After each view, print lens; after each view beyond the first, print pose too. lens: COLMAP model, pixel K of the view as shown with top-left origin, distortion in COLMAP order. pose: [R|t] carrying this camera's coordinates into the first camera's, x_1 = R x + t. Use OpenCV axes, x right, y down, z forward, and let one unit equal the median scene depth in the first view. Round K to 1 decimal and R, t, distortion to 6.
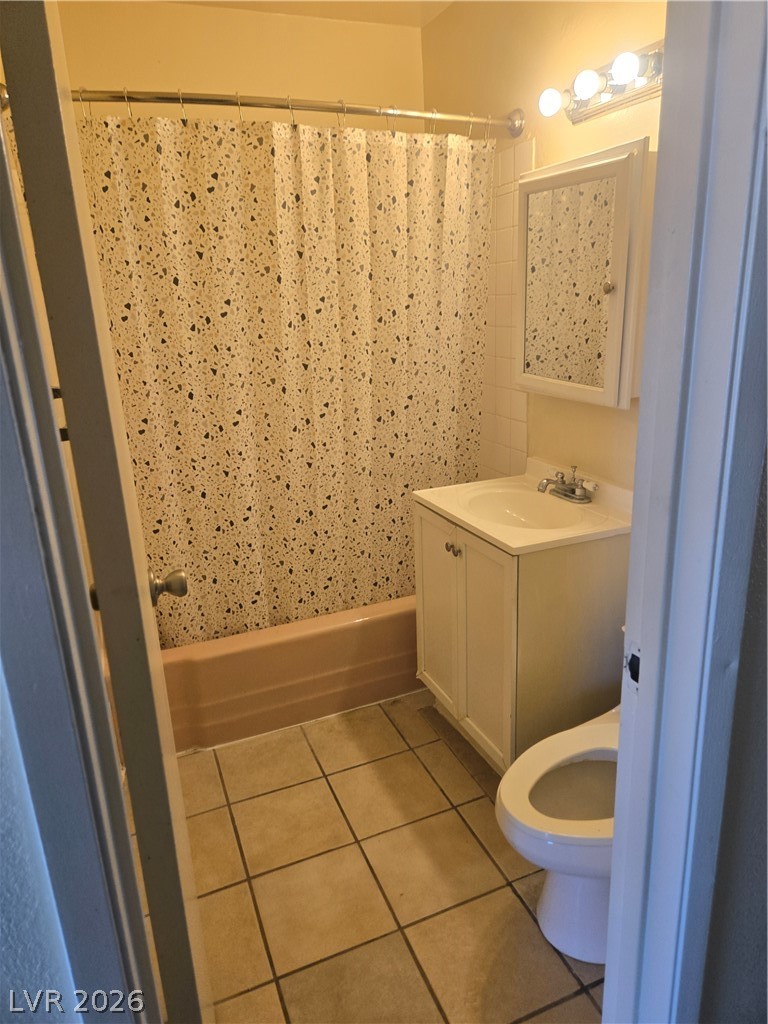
lens RADIAL K [[692.8, 0, 397.2], [0, 692.8, 498.2], [0, 0, 1]] dist [0.070830, -0.063073]
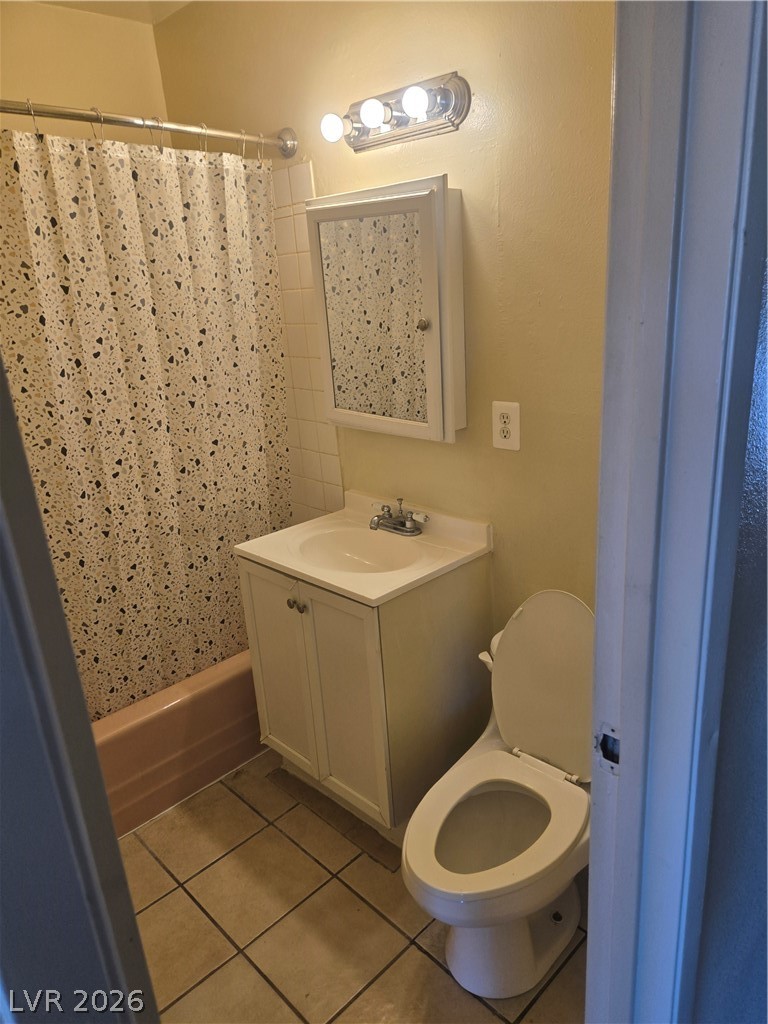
lens RADIAL K [[692.8, 0, 418.0], [0, 692.8, 517.8], [0, 0, 1]] dist [0.070830, -0.063073]
pose [[0.923821, -0.132947, 0.358999, -0.081268], [0.125855, 0.991109, 0.043168, -0.057912], [-0.361546, 0.005302, 0.932339, 0.063289]]
